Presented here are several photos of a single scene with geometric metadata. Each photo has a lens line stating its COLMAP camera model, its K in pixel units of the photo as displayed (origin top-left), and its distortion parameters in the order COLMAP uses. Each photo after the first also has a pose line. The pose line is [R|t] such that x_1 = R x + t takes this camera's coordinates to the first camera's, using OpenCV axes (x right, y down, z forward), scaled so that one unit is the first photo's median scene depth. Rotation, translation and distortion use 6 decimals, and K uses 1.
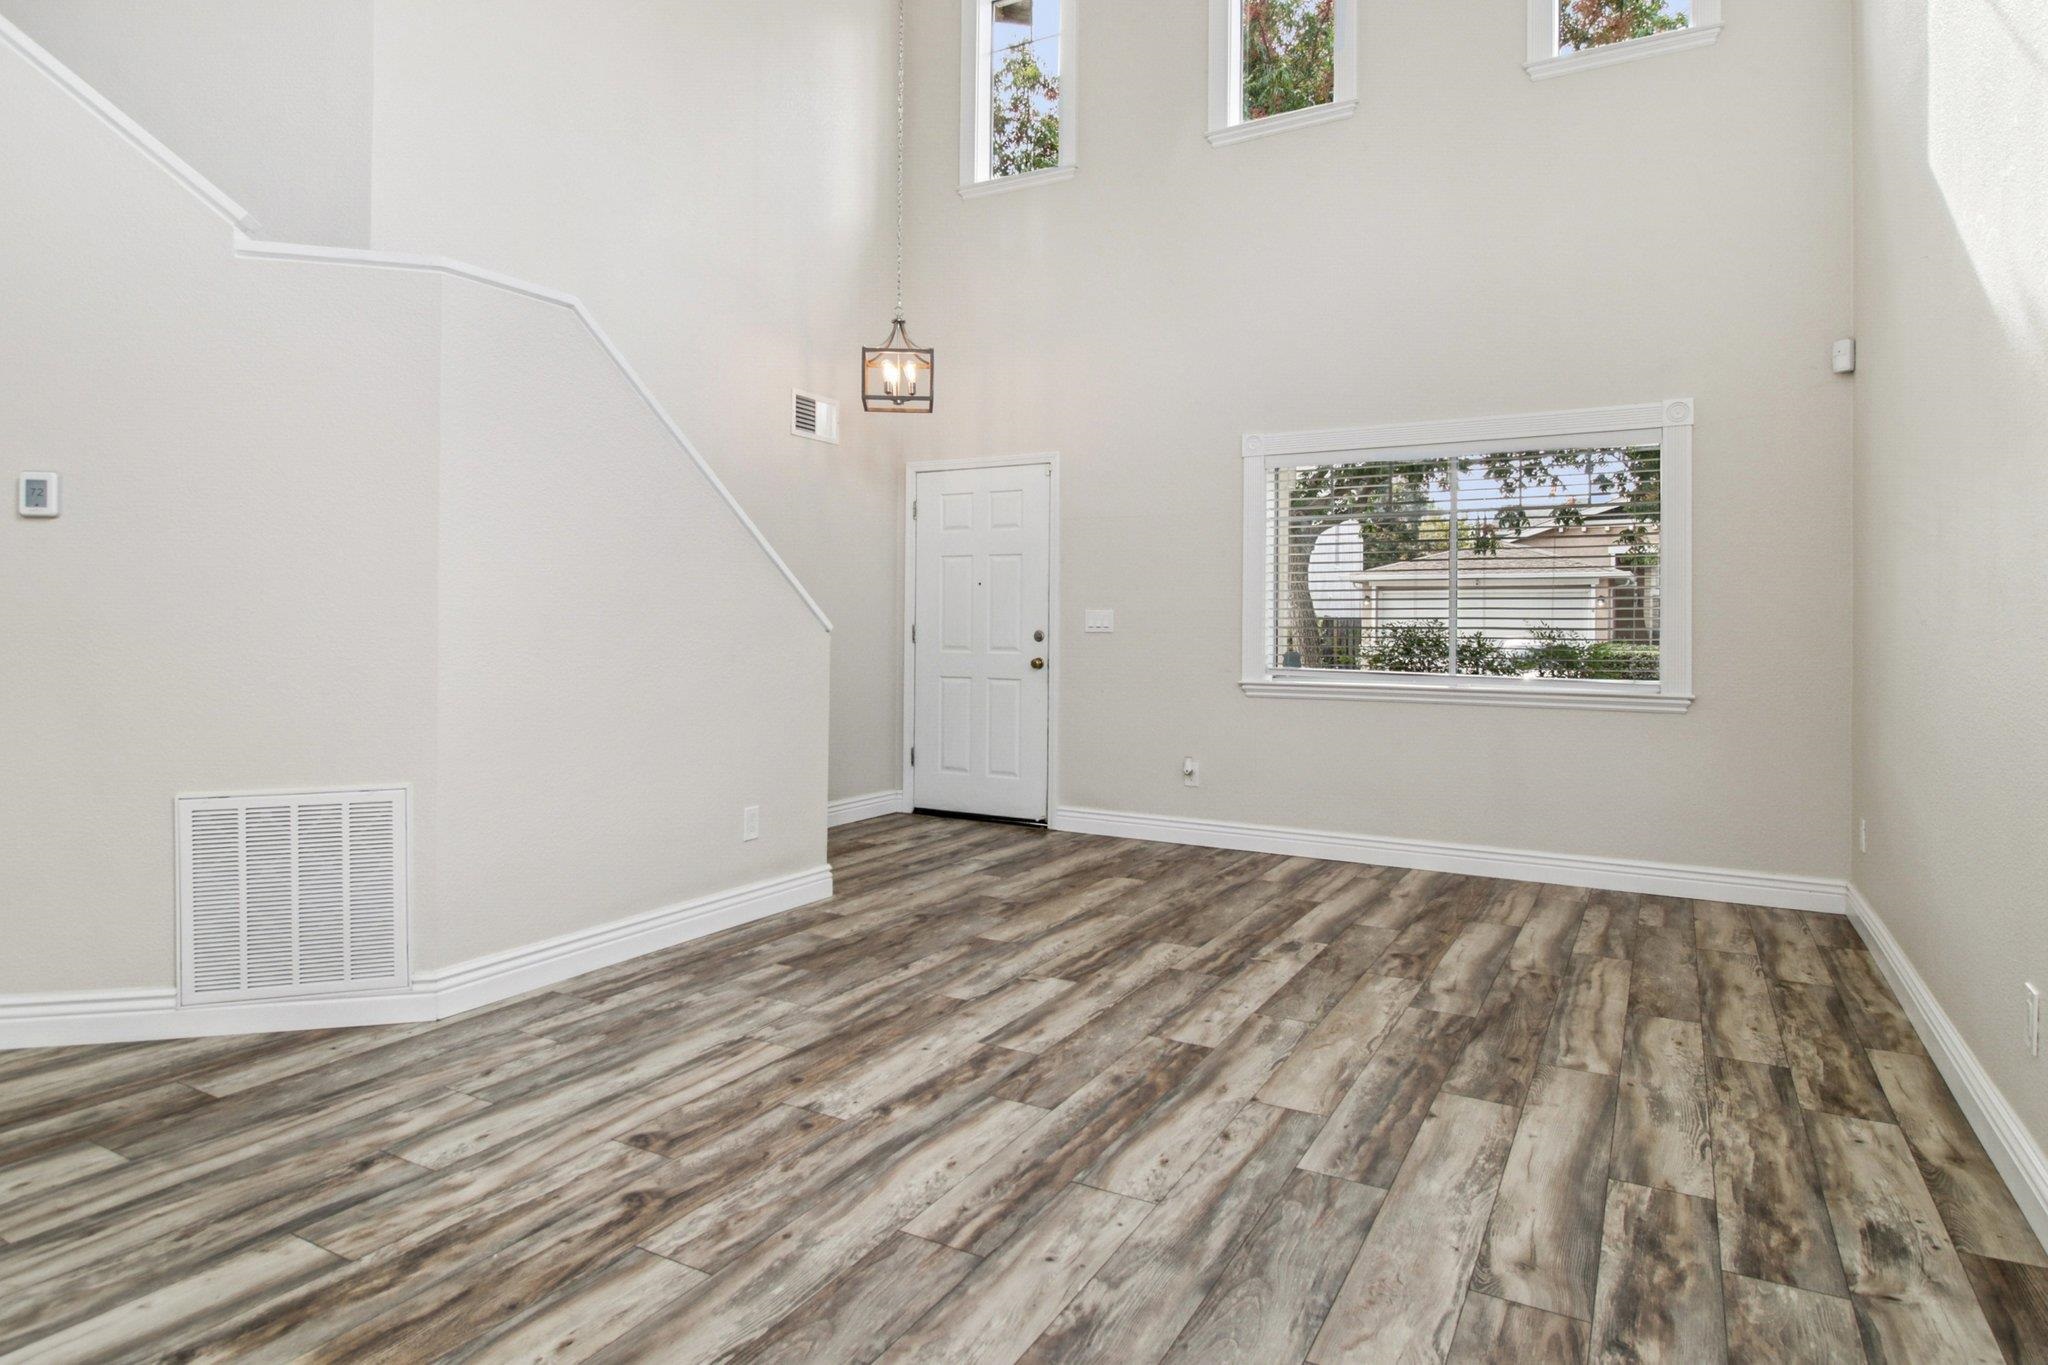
lens RADIAL K [[1153.8, 0, 921.6], [0, 1153.8, 679.0], [0, 0, 1]] dist [-0.000420, -0.002633]
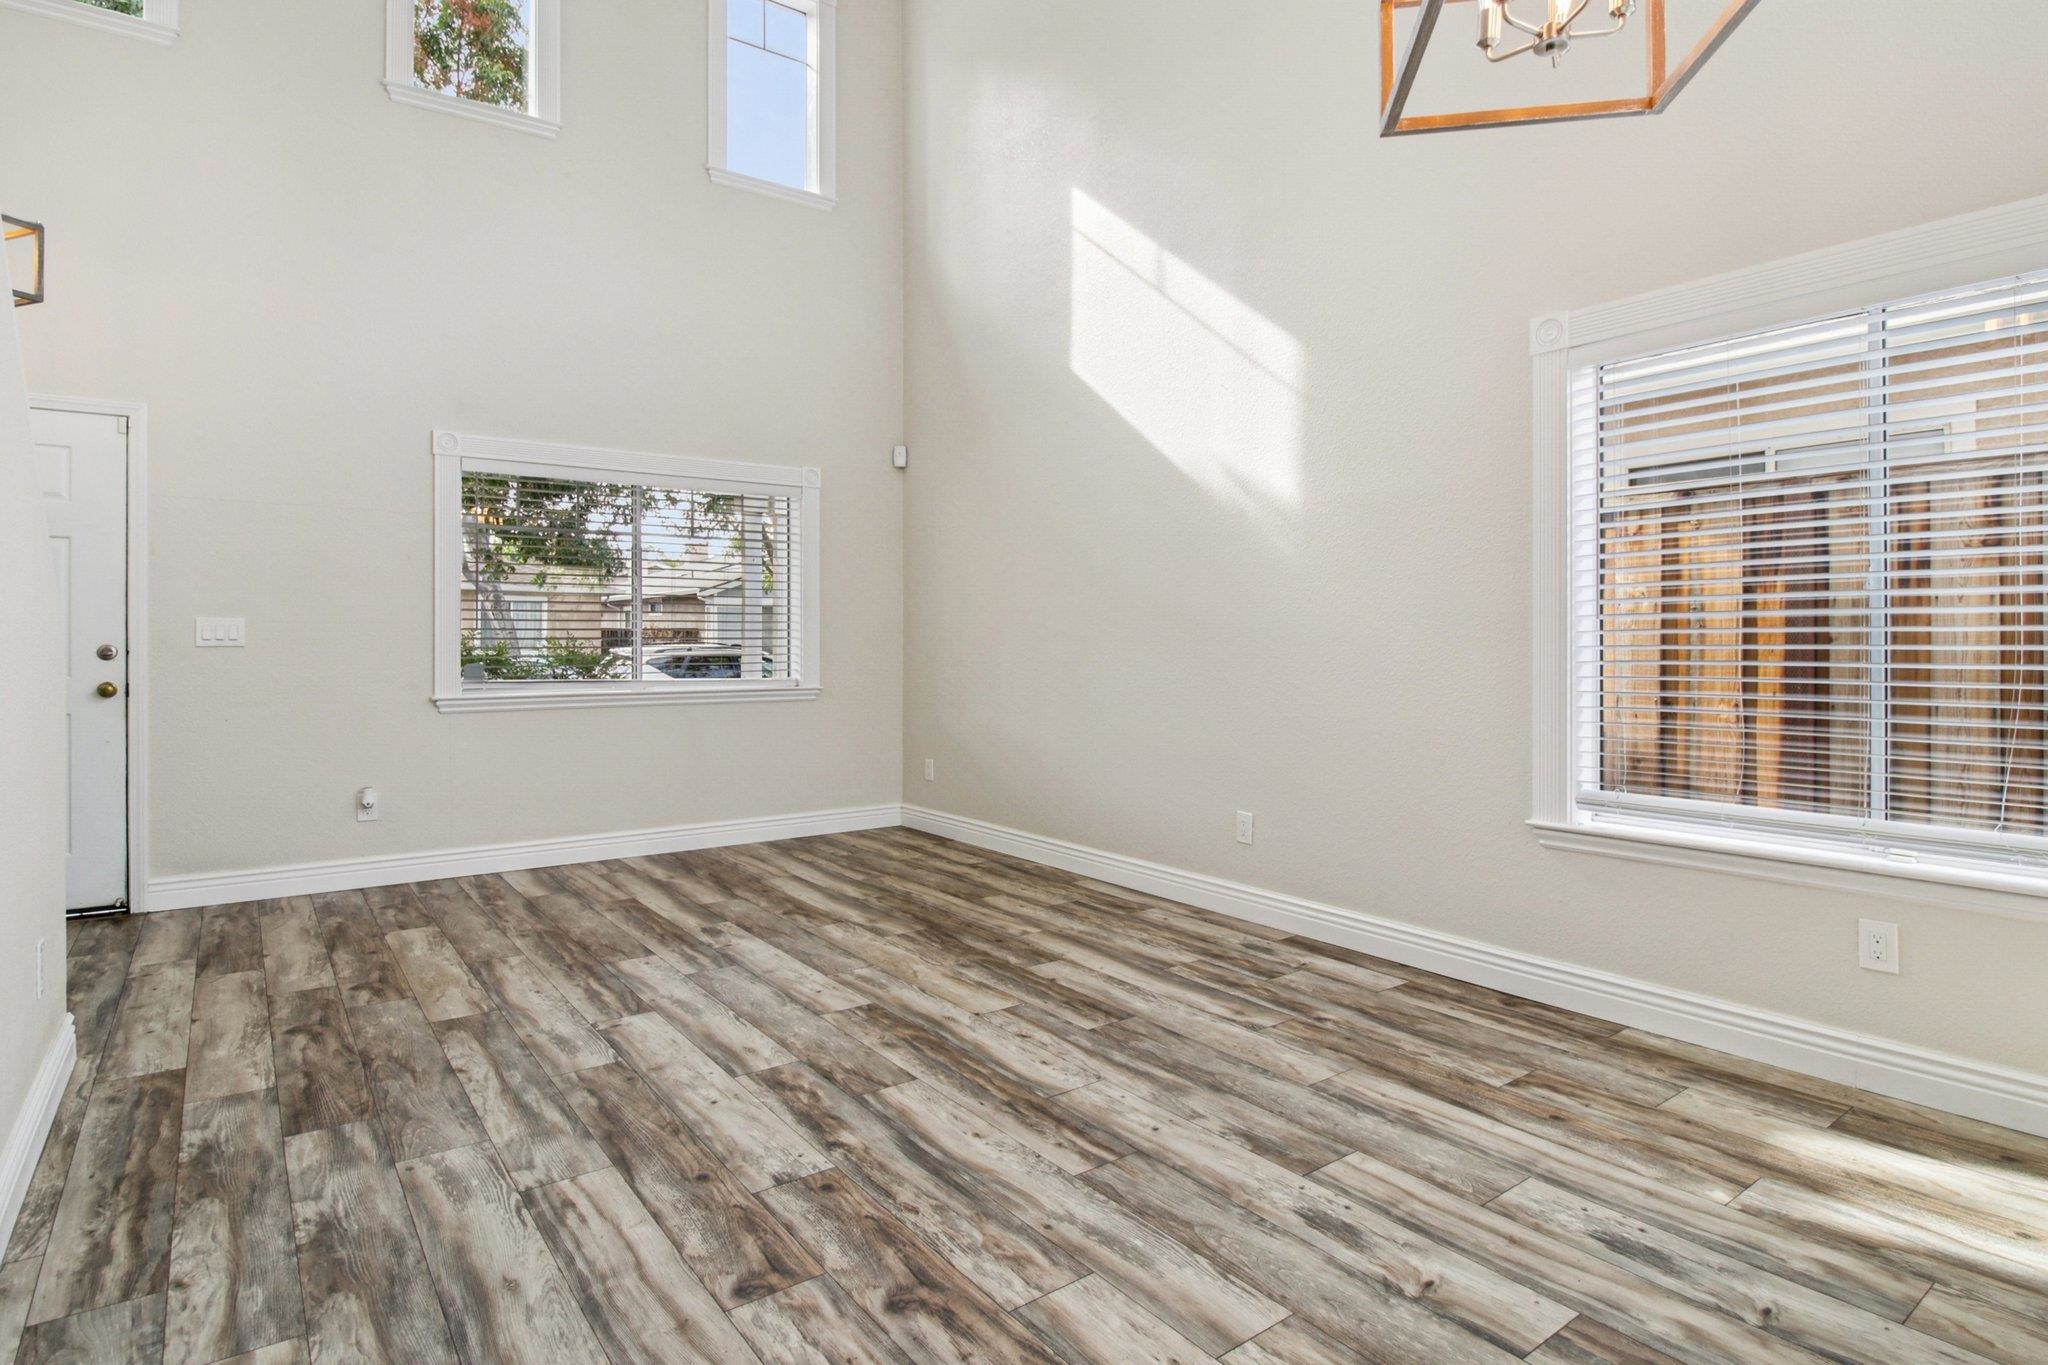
lens RADIAL K [[1127.3, 0, 1026.1], [0, 1127.3, 654.7], [0, 0, 1]] dist [0.005098, -0.016064]
pose [[0.362767, -0.019993, 0.931665, -0.790265], [0.045907, 0.998939, 0.003562, -0.025152], [-0.930748, 0.041478, 0.363301, 0.472281]]
